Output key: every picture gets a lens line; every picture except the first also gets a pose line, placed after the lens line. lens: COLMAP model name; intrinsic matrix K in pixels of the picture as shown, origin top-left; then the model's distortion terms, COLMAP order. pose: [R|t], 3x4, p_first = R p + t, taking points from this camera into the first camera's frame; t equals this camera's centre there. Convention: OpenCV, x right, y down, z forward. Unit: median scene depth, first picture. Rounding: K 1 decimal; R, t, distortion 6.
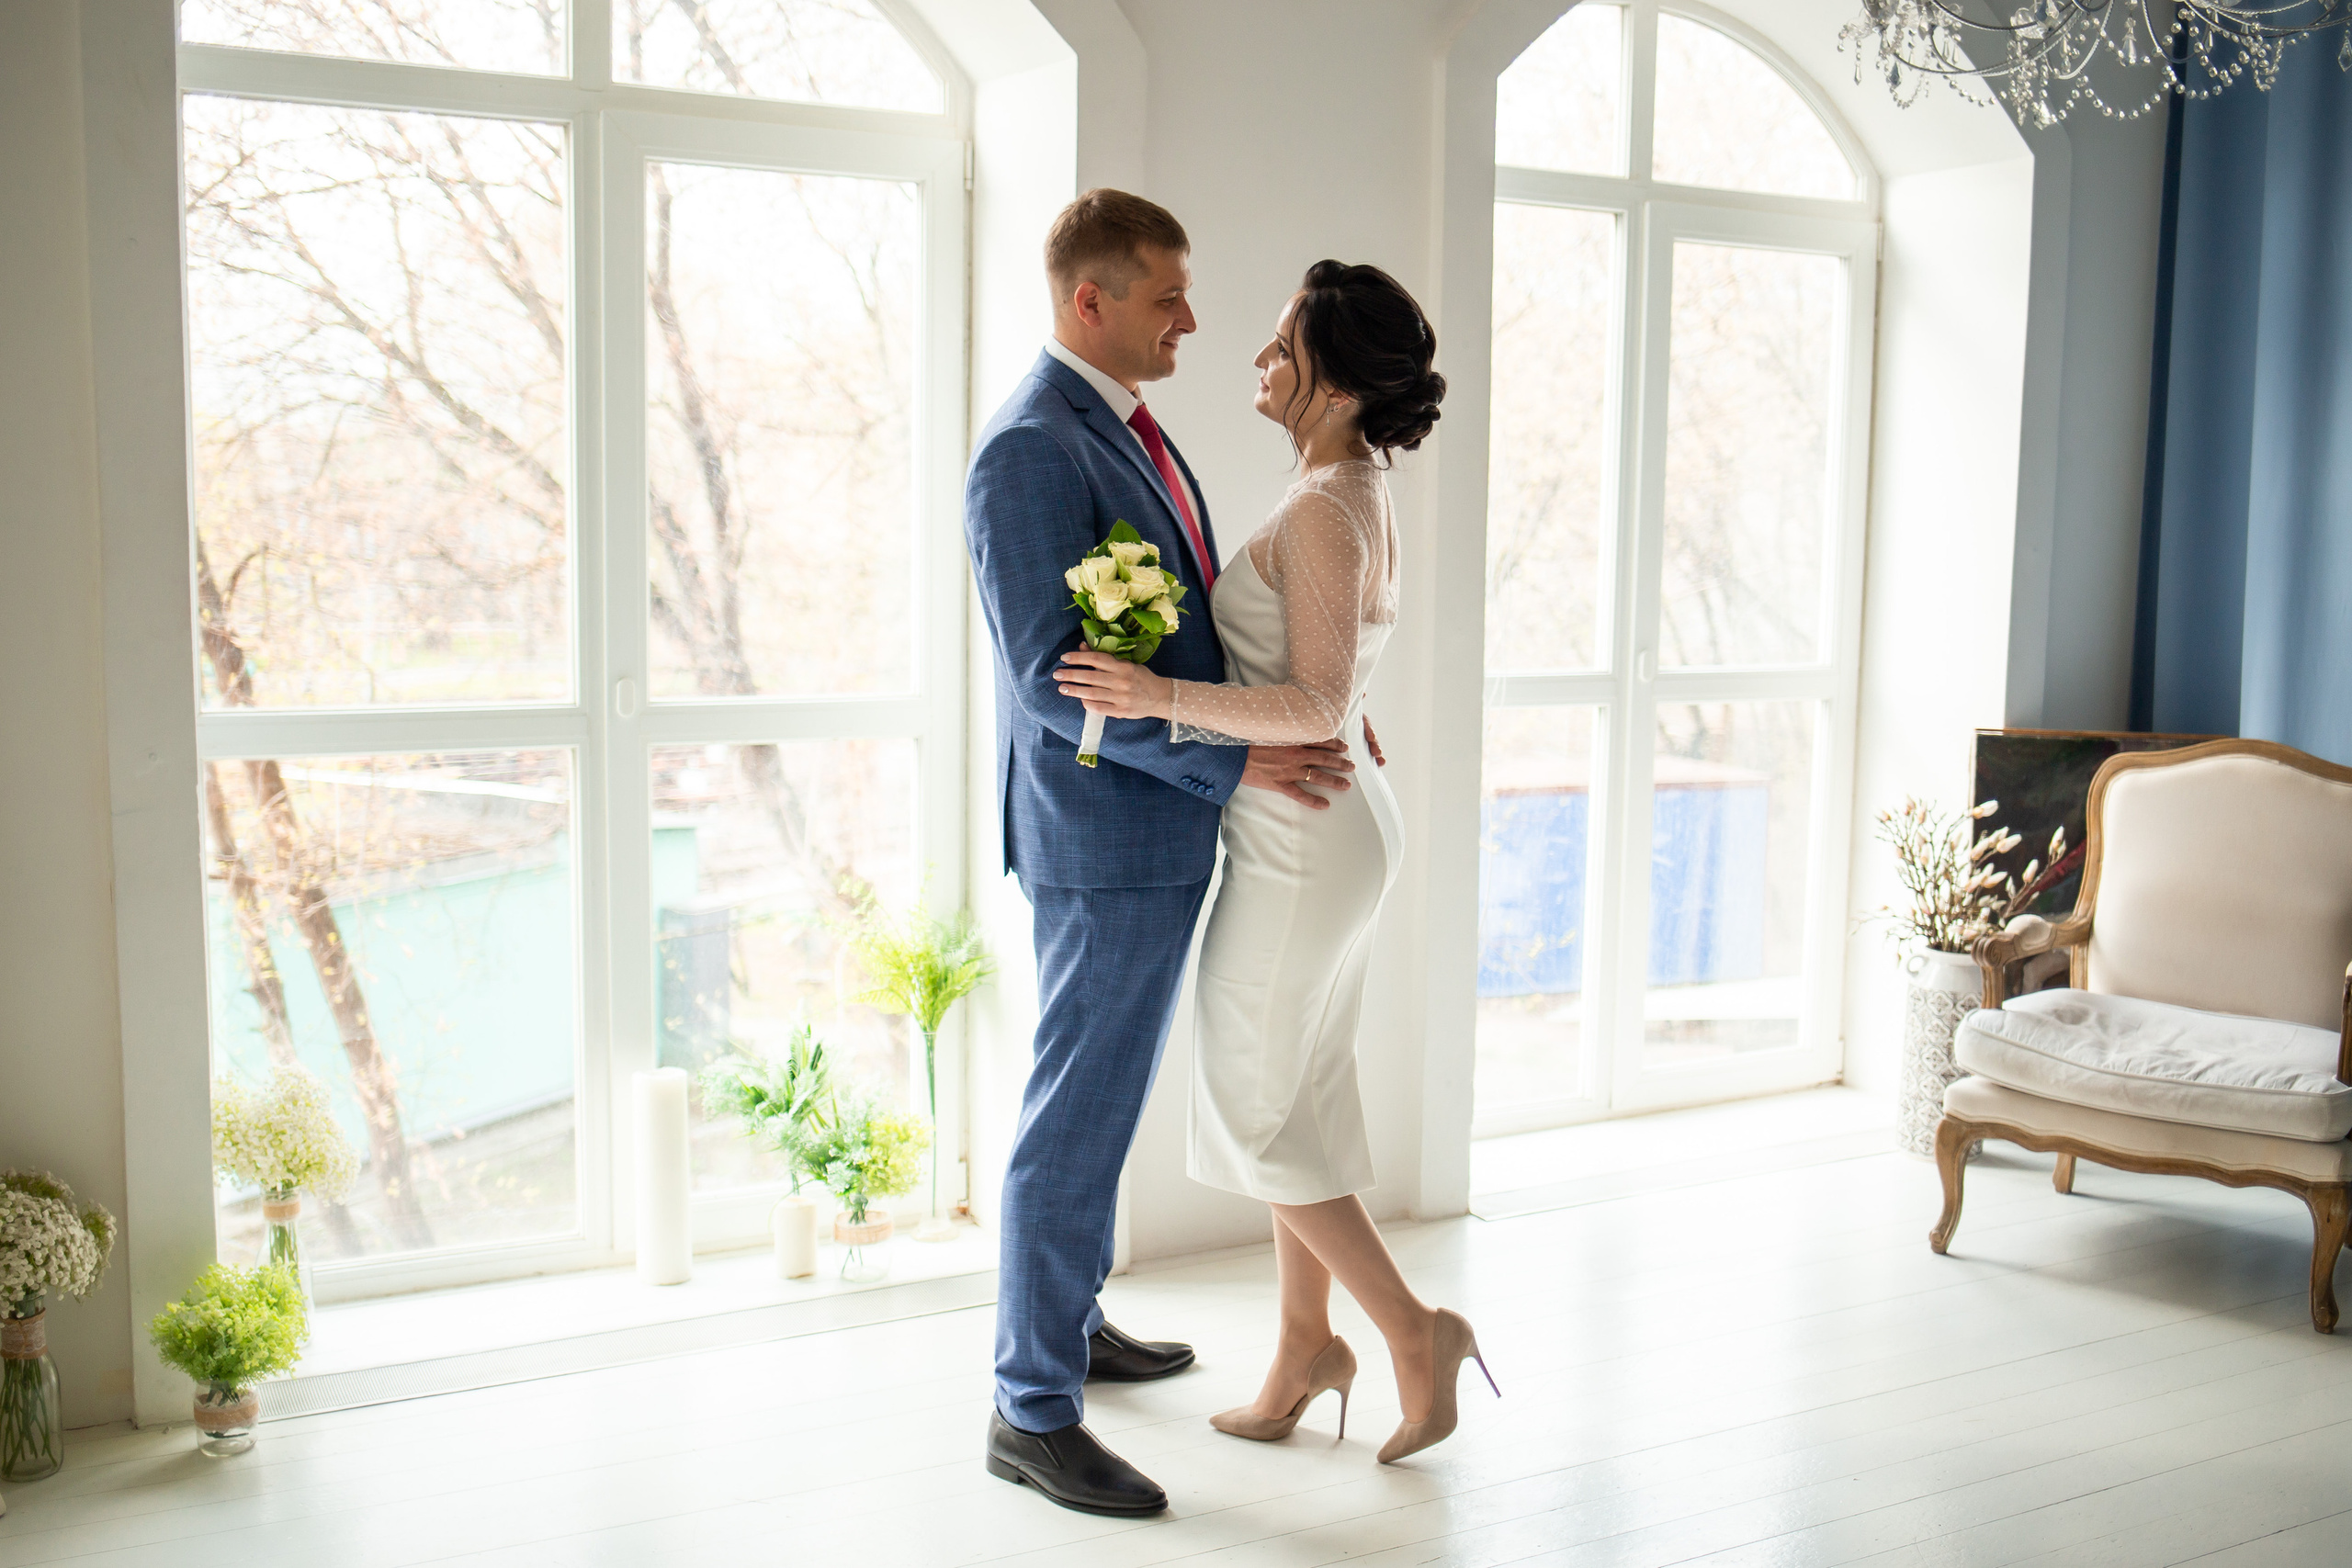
lens RADIAL K [[2373.3, 0, 1176.0], [0, 2373.3, 784.0], [0, 0, 1]] dist [-0.019350, -0.025245]
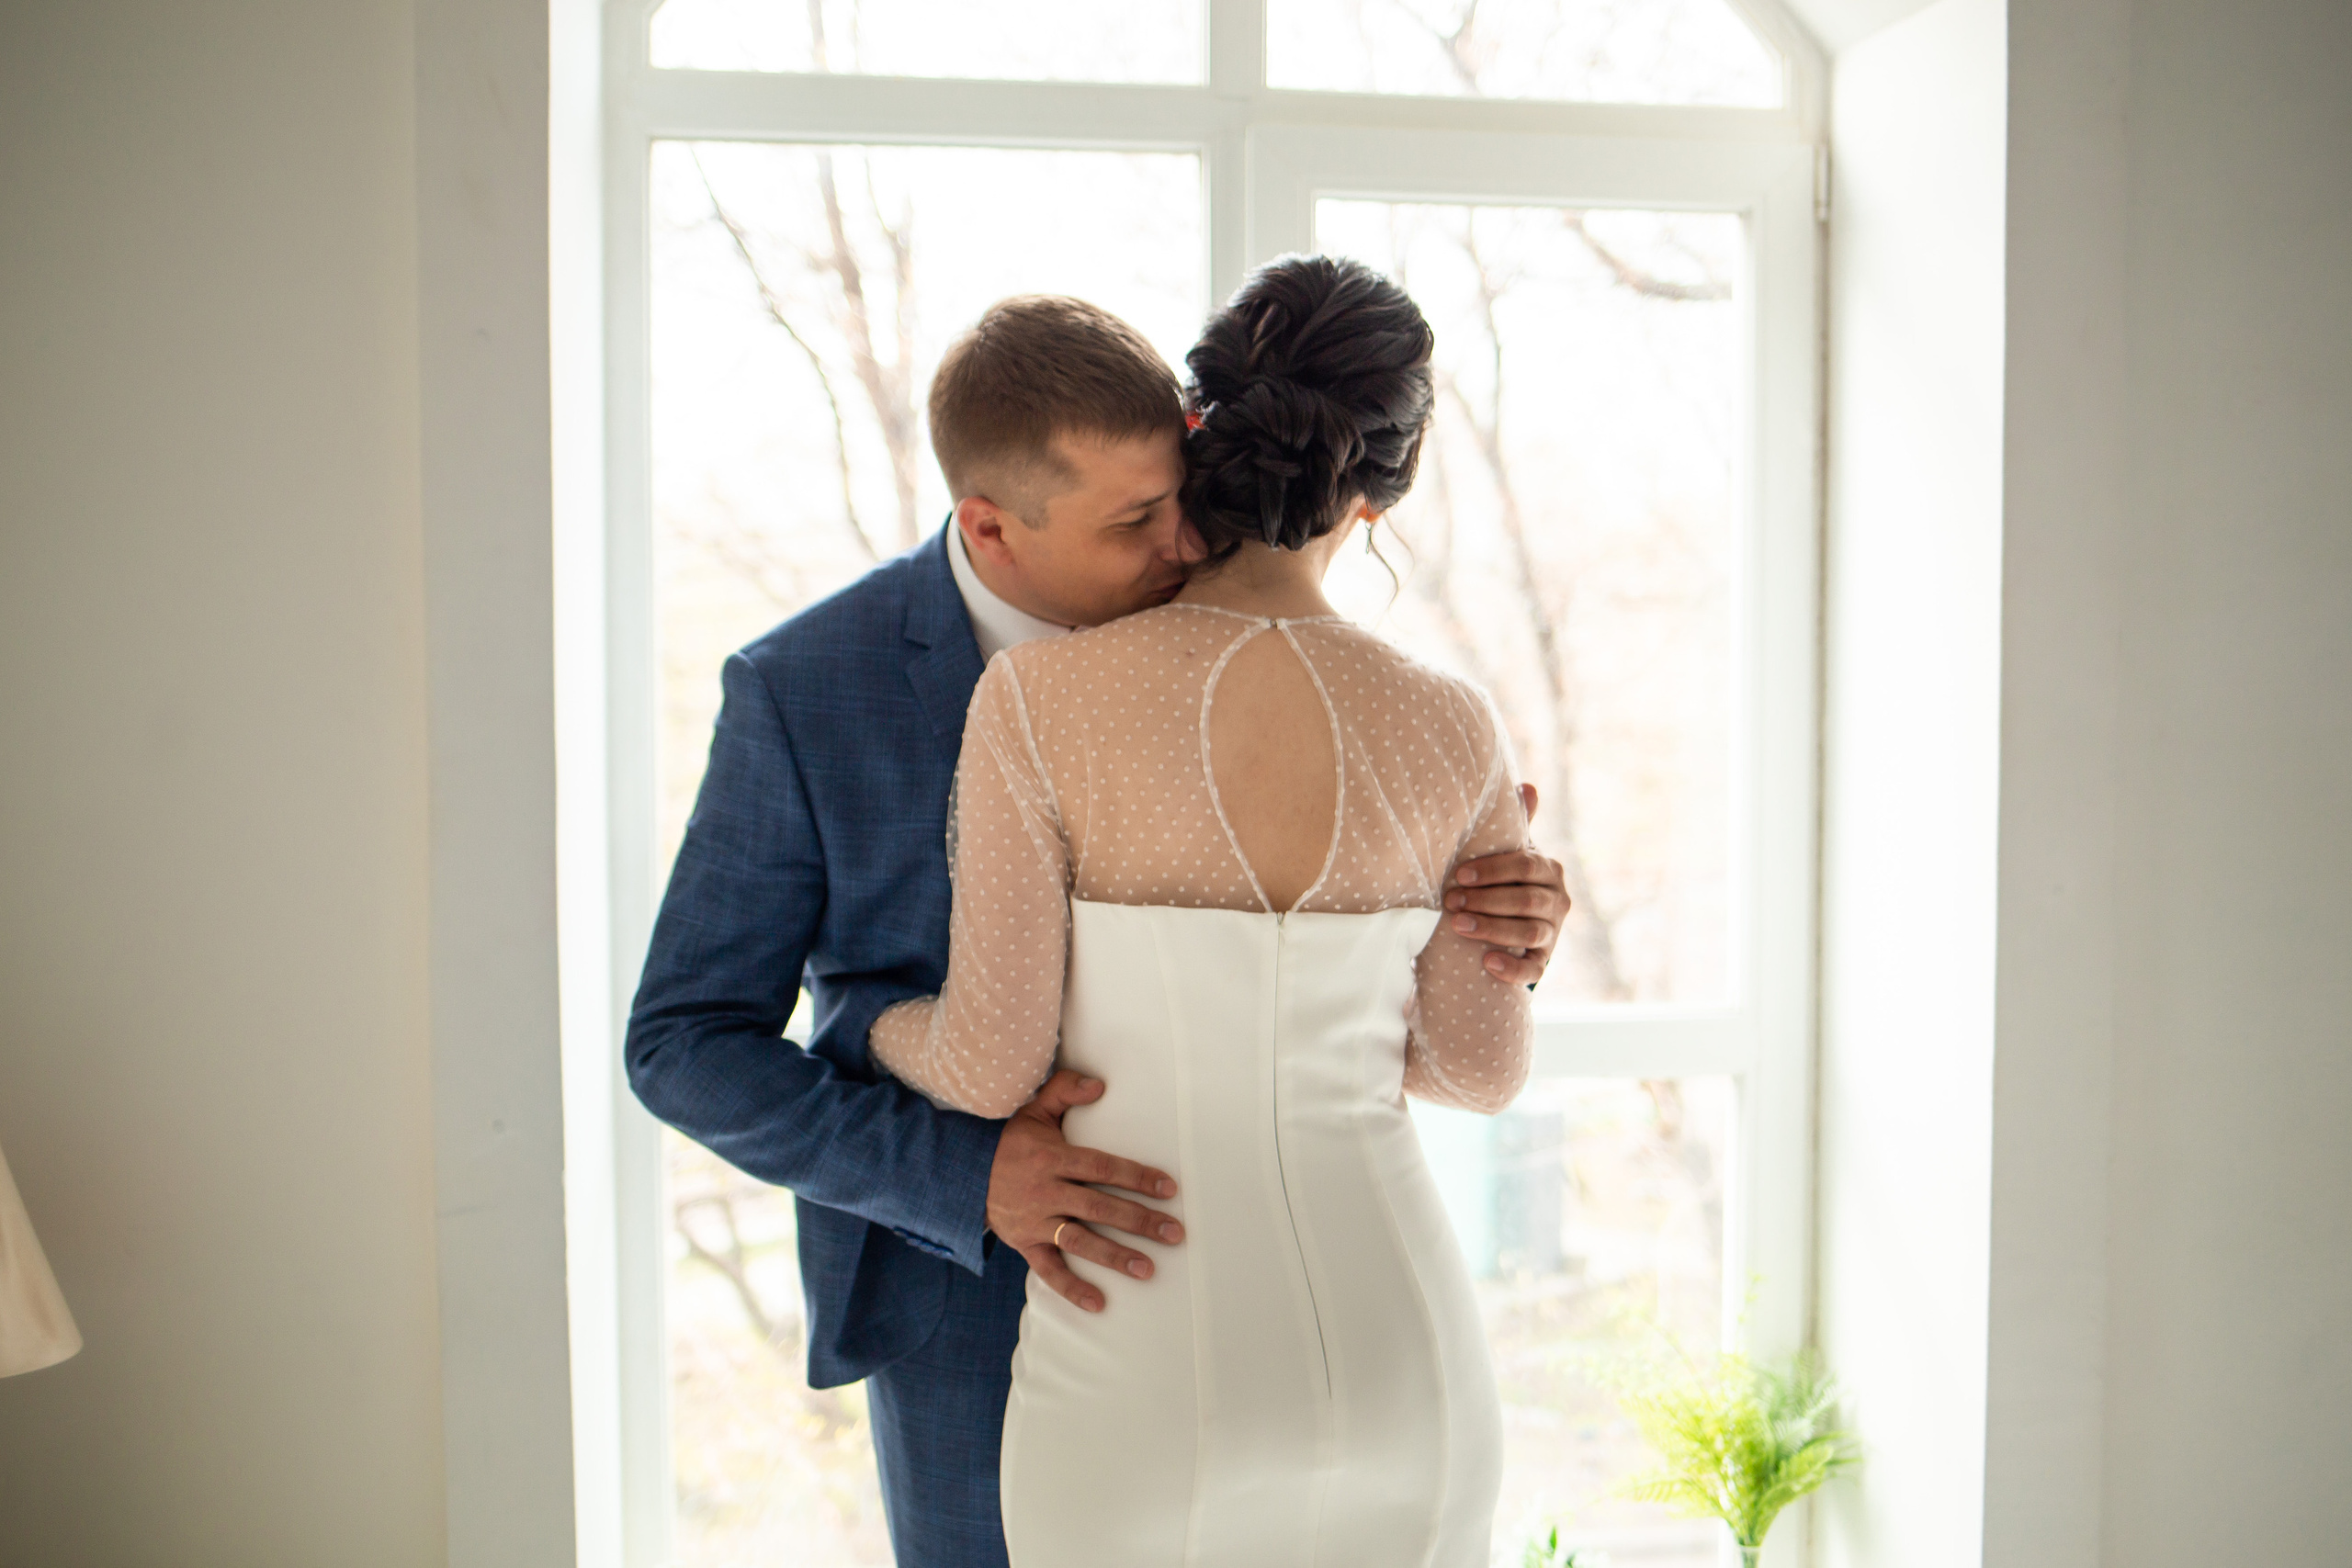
lens RADIAL K [[2373.3, 0, 1176.0], [0, 2373.3, 784.0], [0, 0, 1]] dist [-0.019350, -0.025245]
pose [[0.936425, -0.000226, -0.350867, -0.026600], [-0.023750, 0.997665, -0.064031, -0.052969], [0.350062, 0.068293, 0.934234, 0.349761]]
